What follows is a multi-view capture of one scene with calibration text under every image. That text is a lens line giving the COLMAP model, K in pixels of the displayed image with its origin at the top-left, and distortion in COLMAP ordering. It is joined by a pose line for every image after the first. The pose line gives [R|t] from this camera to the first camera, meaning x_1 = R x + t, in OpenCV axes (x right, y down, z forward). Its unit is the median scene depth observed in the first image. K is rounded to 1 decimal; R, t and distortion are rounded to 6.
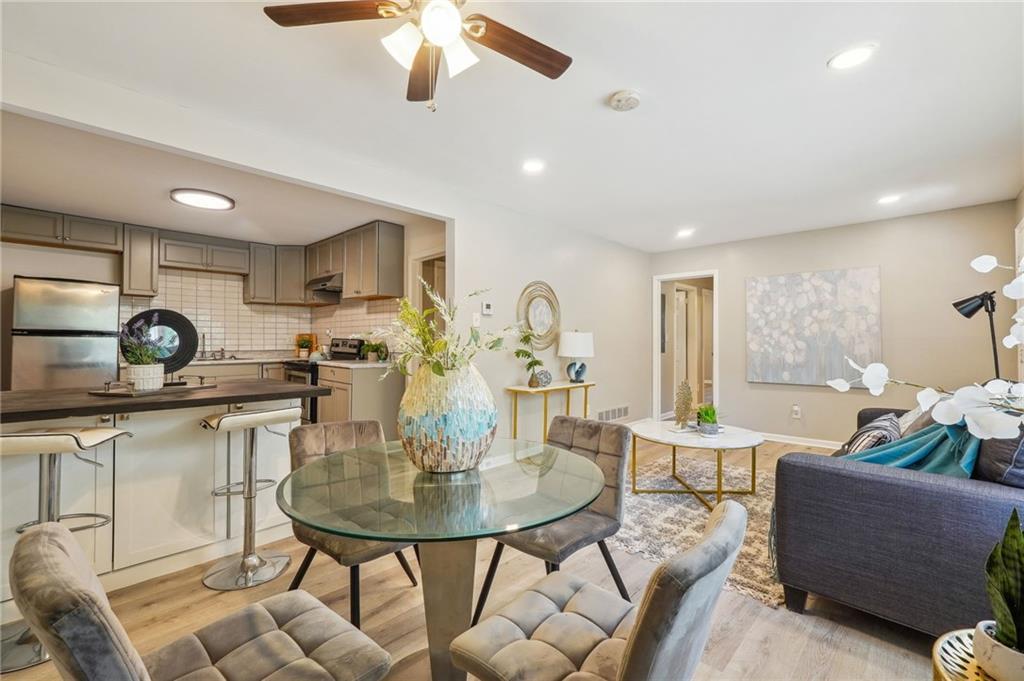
lens RADIAL K [[448.2, 0, 503.9], [0, 448.2, 338.1], [0, 0, 1]] dist [-0.009932, 0.000110]
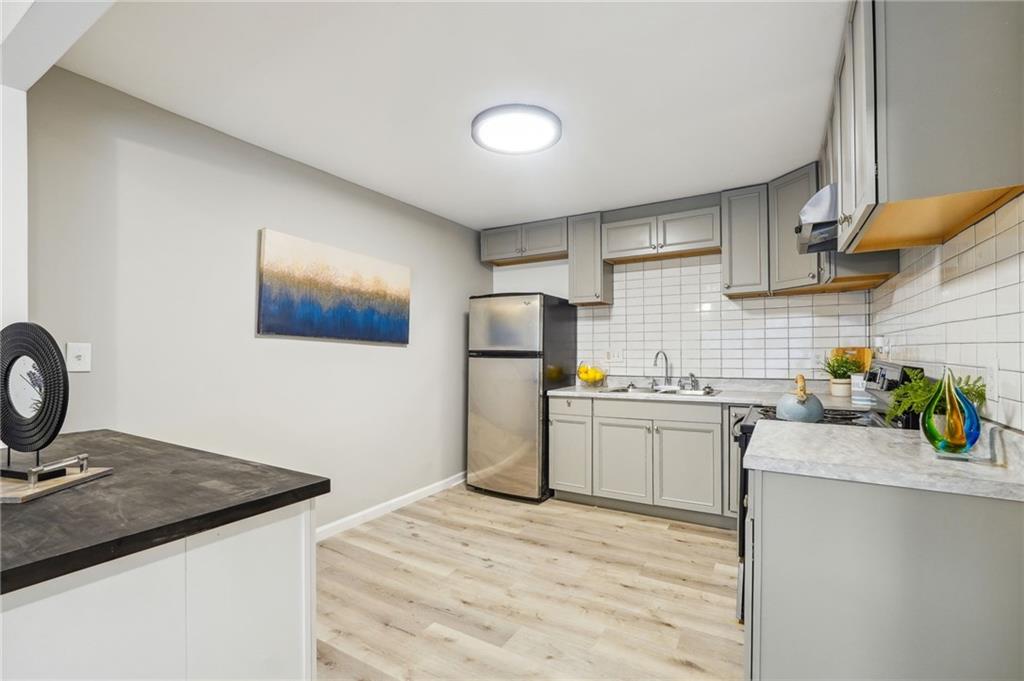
lens RADIAL K [[448.2, 0, 514.7], [0, 448.2, 348.3], [0, 0, 1]] dist [-0.009932, 0.000110]
pose [[0.231042, -0.013446, -0.972851, -0.072533], [0.012855, 0.999859, -0.010766, -0.010113], [0.972859, -0.010019, 0.231183, 0.670163]]
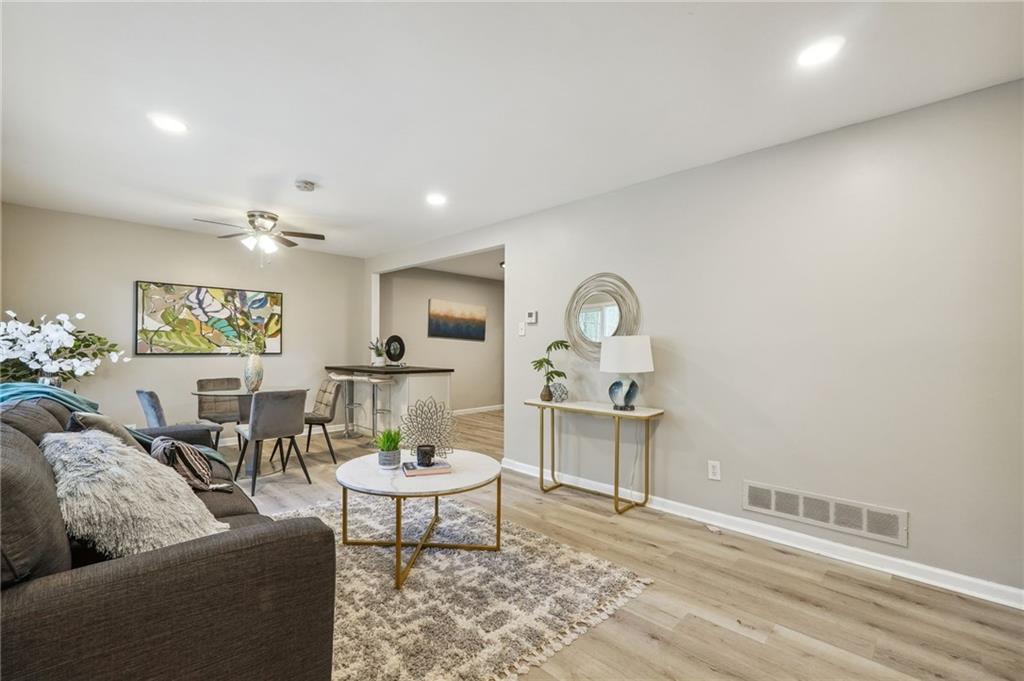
lens RADIAL K [[448.2, 0, 512.6], [0, 448.2, 344.6], [0, 0, 1]] dist [-0.009932, 0.000110]
pose [[-0.009252, -0.016775, -0.999816, 0.803676], [-0.013328, 0.999773, -0.016651, 0.011363], [0.999868, 0.013171, -0.009474, 0.787567]]
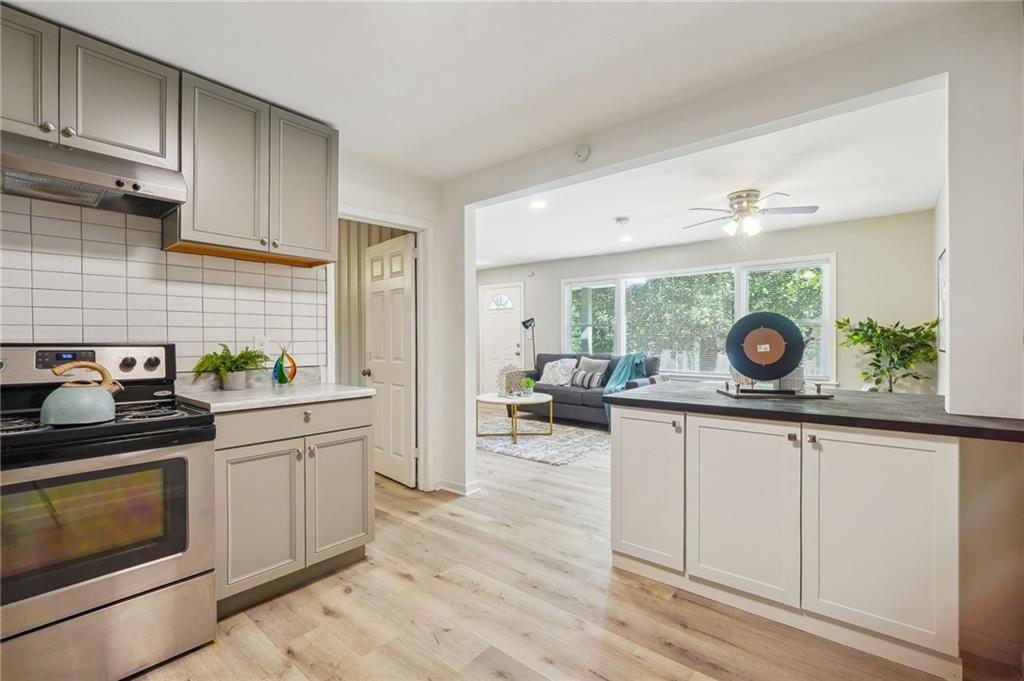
lens RADIAL K [[448.2, 0, 521.7], [0, 448.2, 339.4], [0, 0, 1]] dist [-0.009932, 0.000110]
pose [[-0.086600, -0.006723, 0.996221, -0.789070], [-0.002637, 0.999975, 0.006519, -0.003809], [-0.996240, -0.002063, -0.086615, 0.749677]]
